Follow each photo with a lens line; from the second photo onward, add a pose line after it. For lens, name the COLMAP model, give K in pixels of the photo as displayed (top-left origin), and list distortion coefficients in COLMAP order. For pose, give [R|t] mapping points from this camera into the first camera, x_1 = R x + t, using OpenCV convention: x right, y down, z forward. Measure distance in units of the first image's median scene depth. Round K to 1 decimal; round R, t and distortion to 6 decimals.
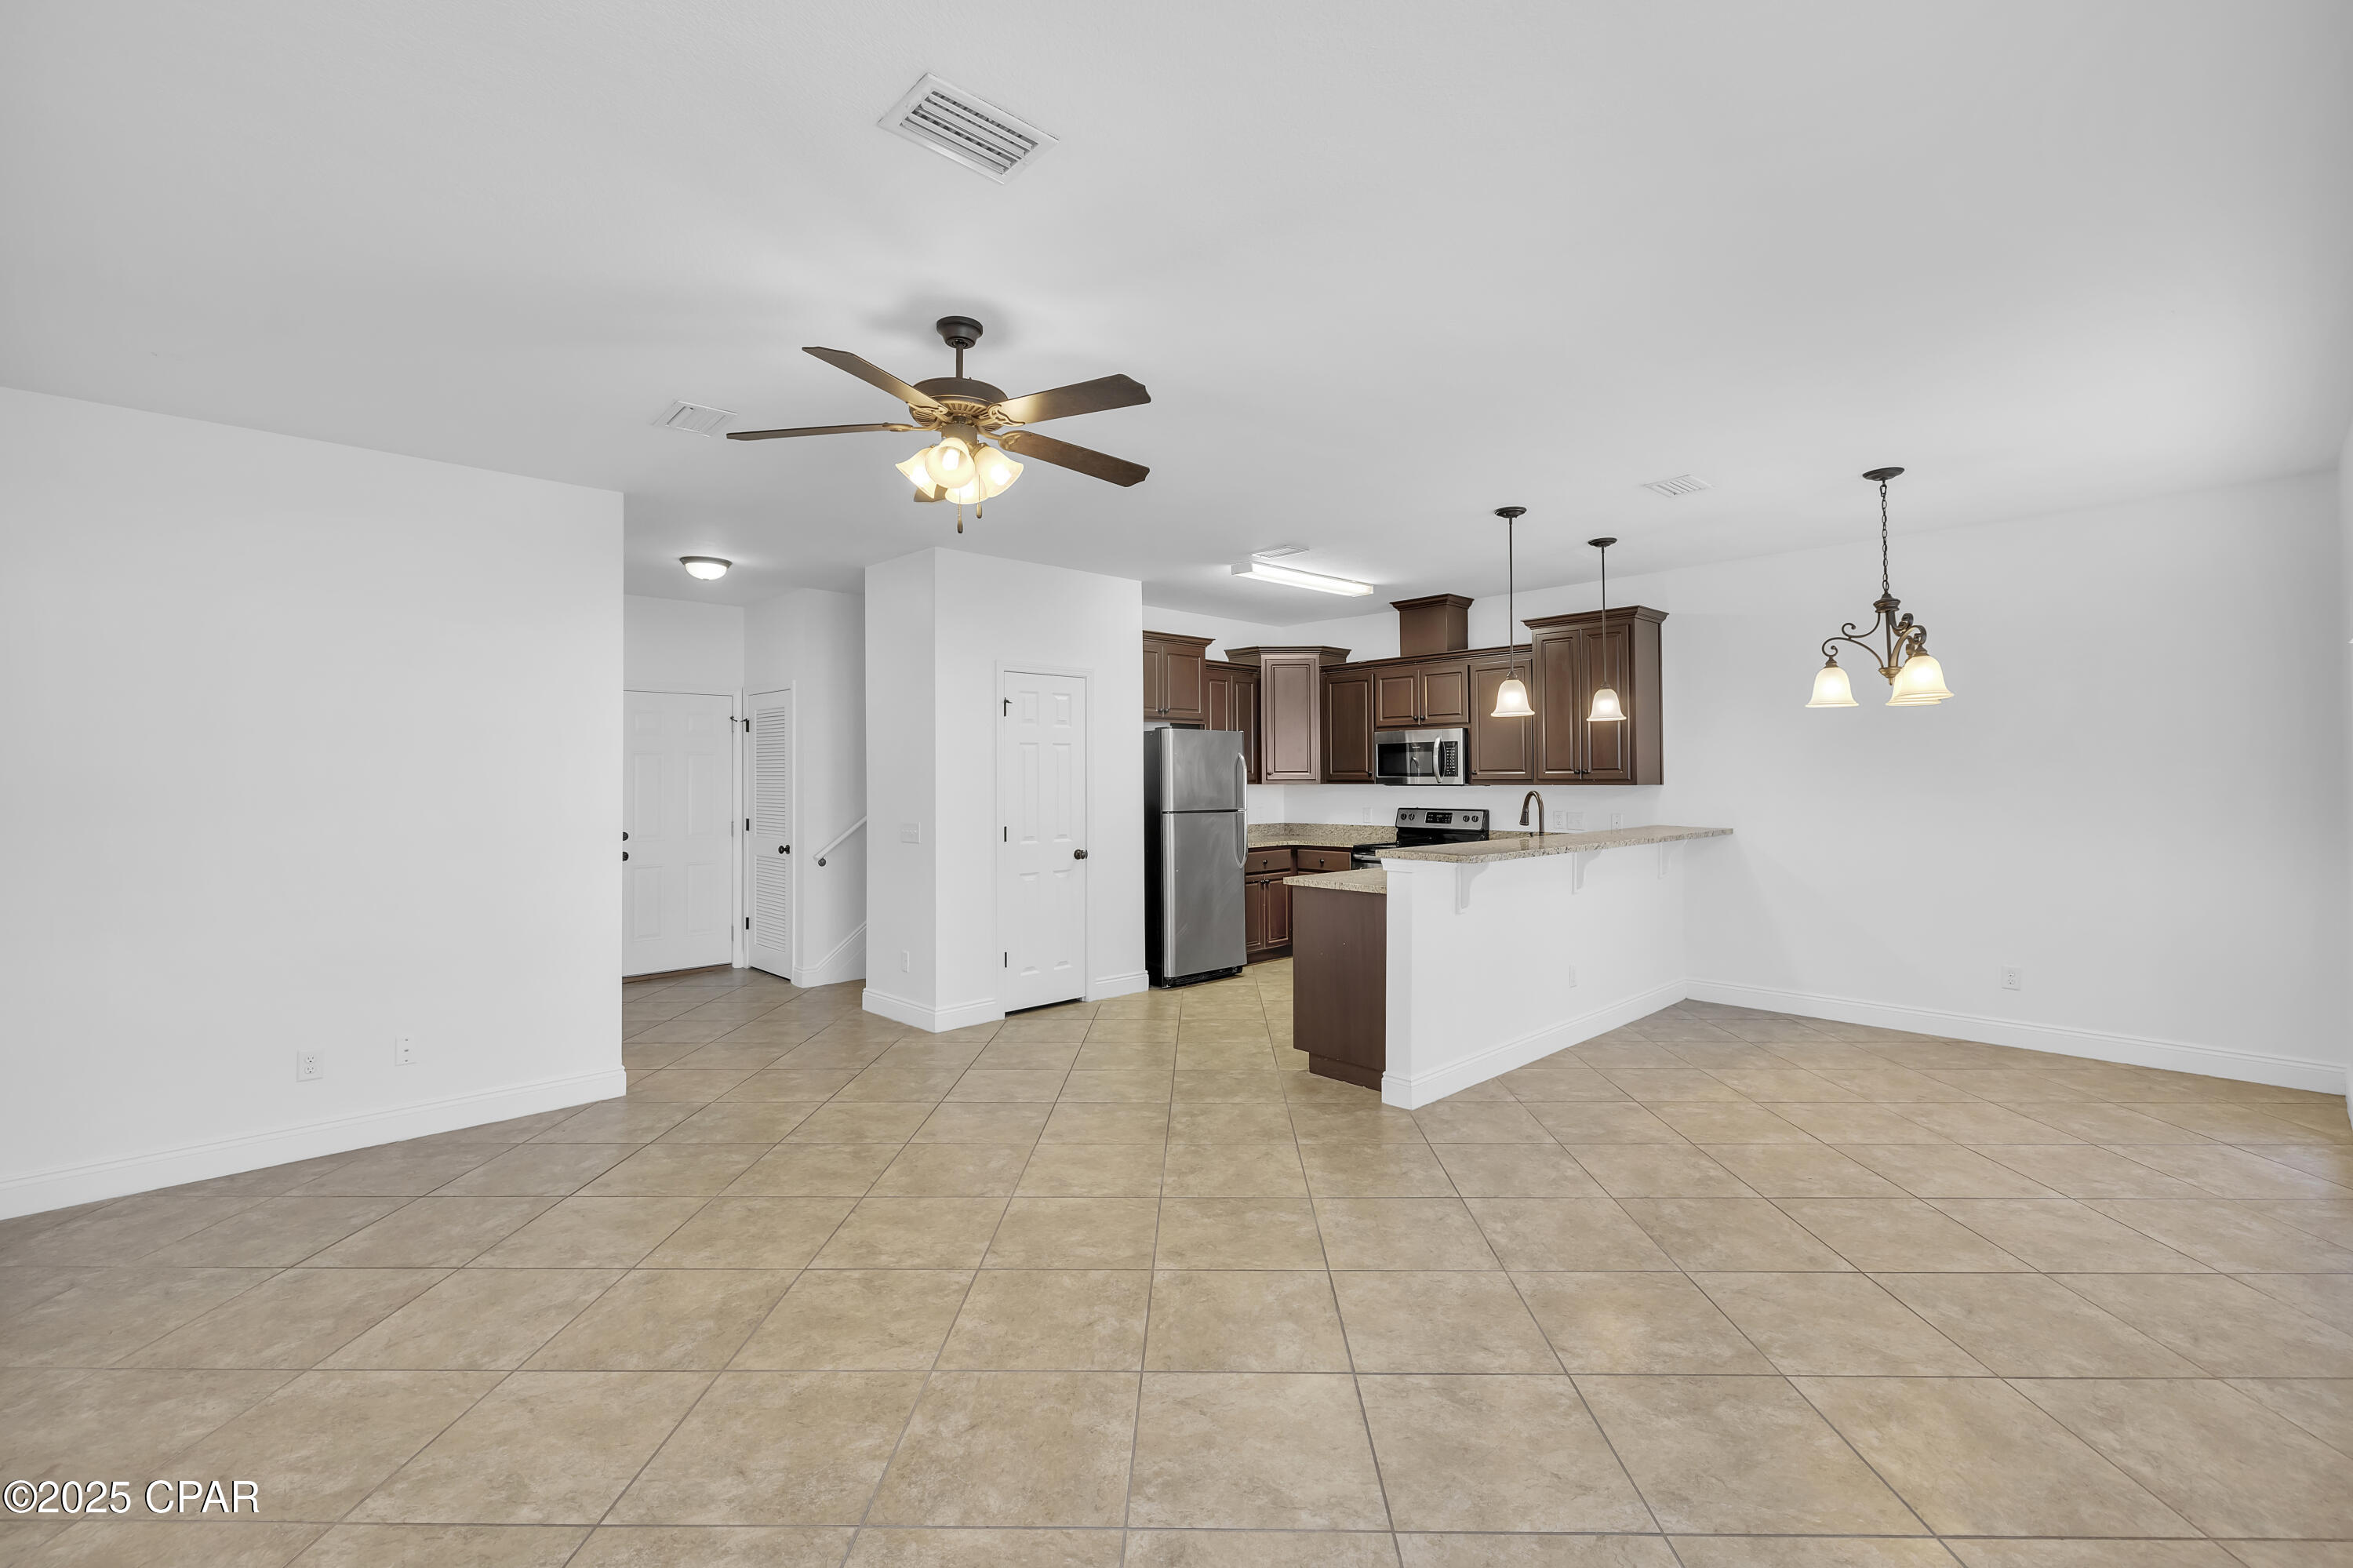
lens RADIAL K [[995.1, 0, 1189.2], [0, 995.1, 782.3], [0, 0, 1]] dist [0.000862, -0.000688]
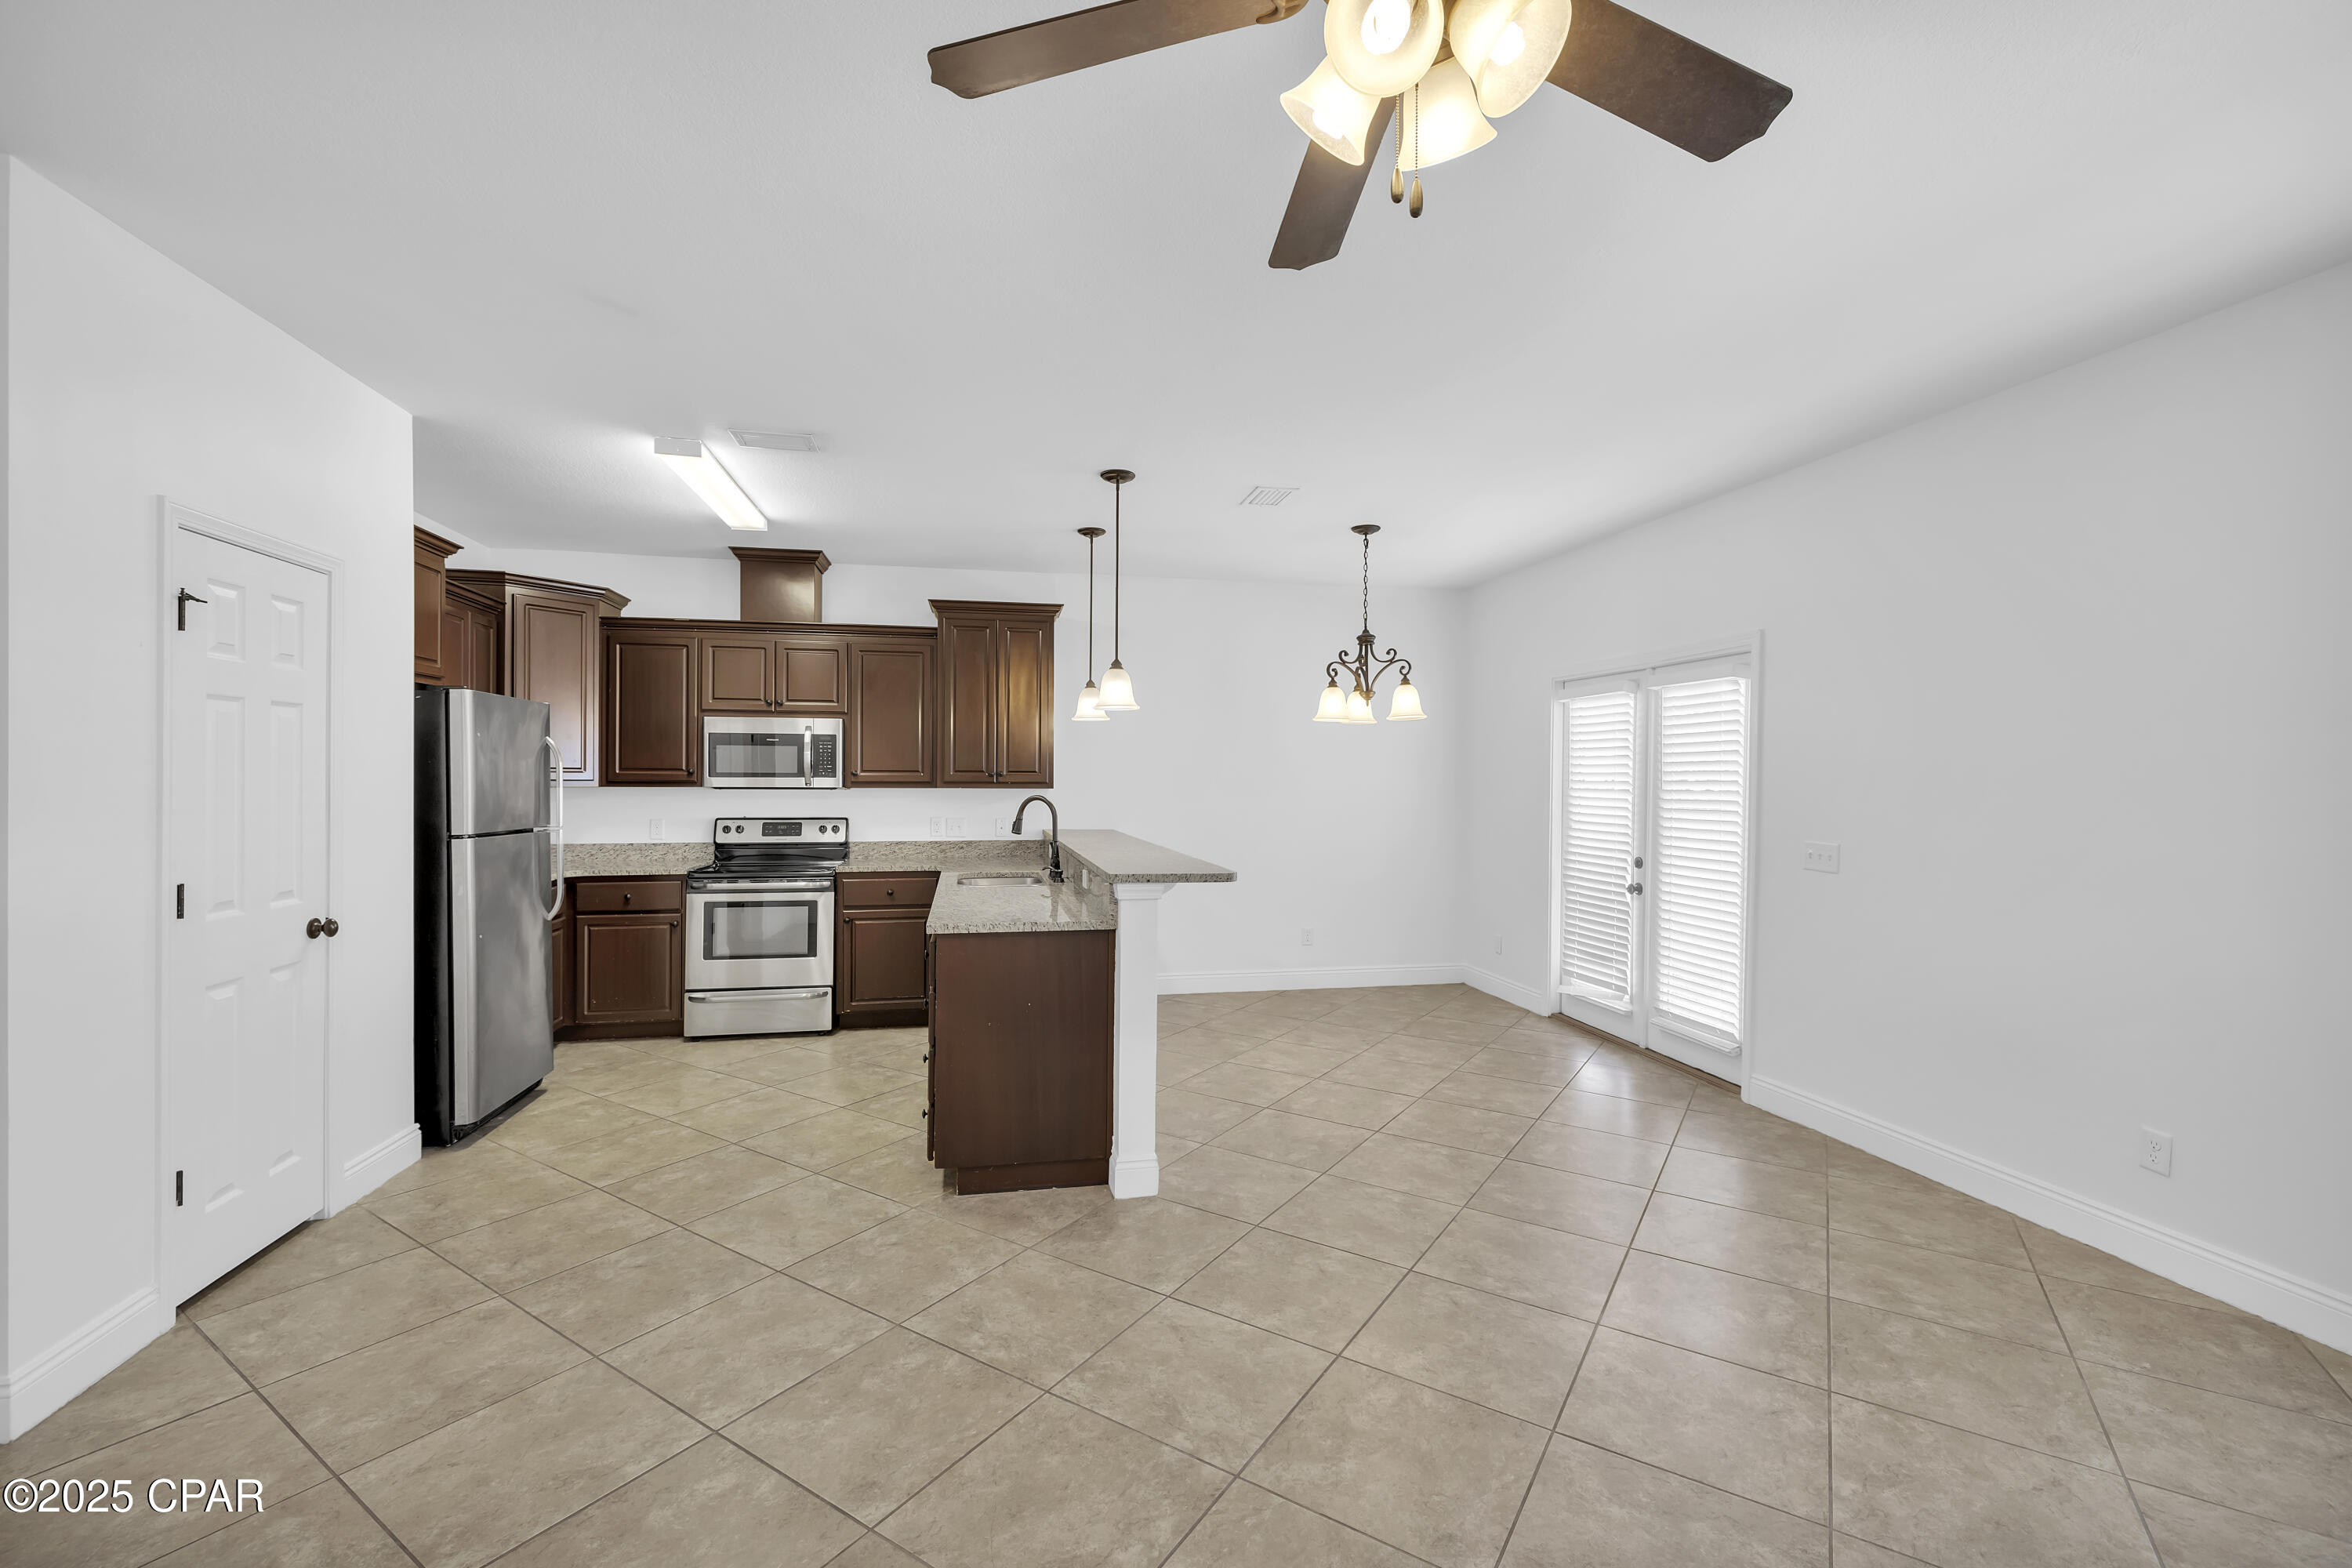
lens RADIAL K [[994.7, 0, 1154.6], [0, 994.7, 764.3], [0, 0, 1]] dist [0.000862, -0.000688]
pose [[0.541576, 0.020302, 0.840407, -0.455509], [-0.003164, 0.999750, -0.022112, 0.001357], [-0.840646, 0.009316, 0.541505, 0.569516]]
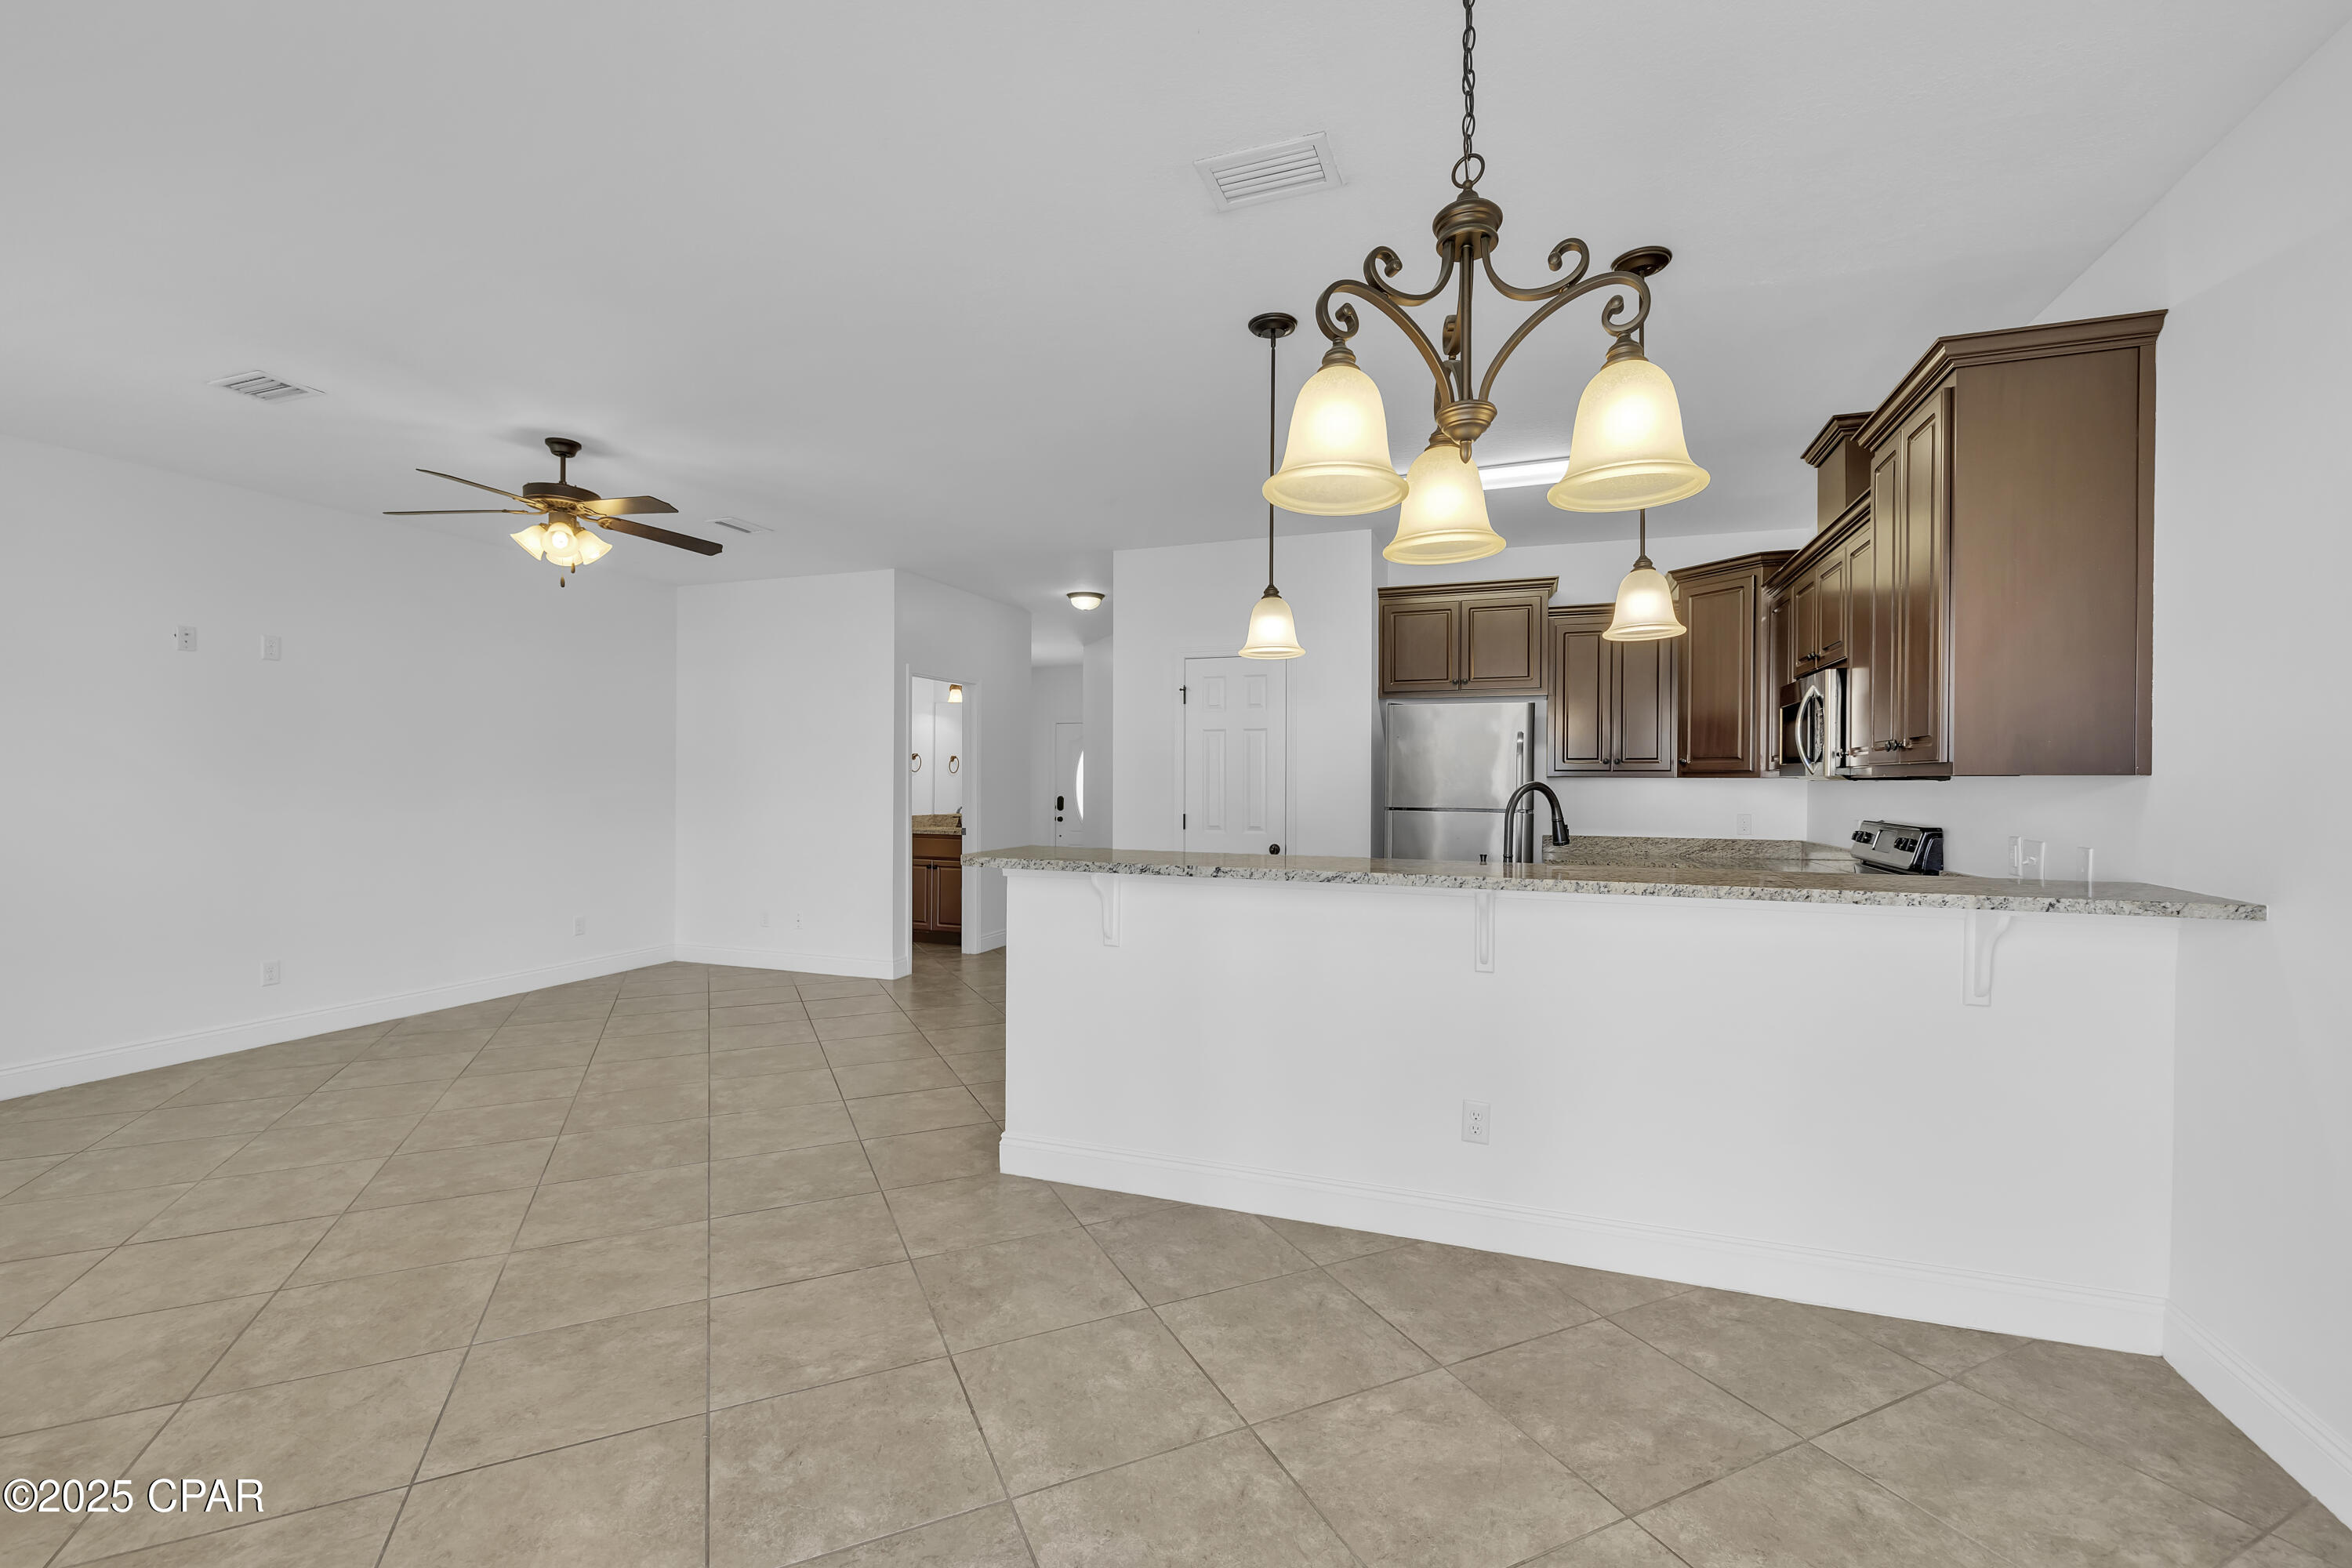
lens RADIAL K [[994.7, 0, 1178.7], [0, 994.7, 790.8], [0, 0, 1]] dist [0.000862, -0.000688]
pose [[0.446207, 0.015976, -0.894787, 0.991358], [-0.011177, 0.999862, 0.012279, 0.015027], [0.894860, 0.004522, 0.446324, 0.775643]]
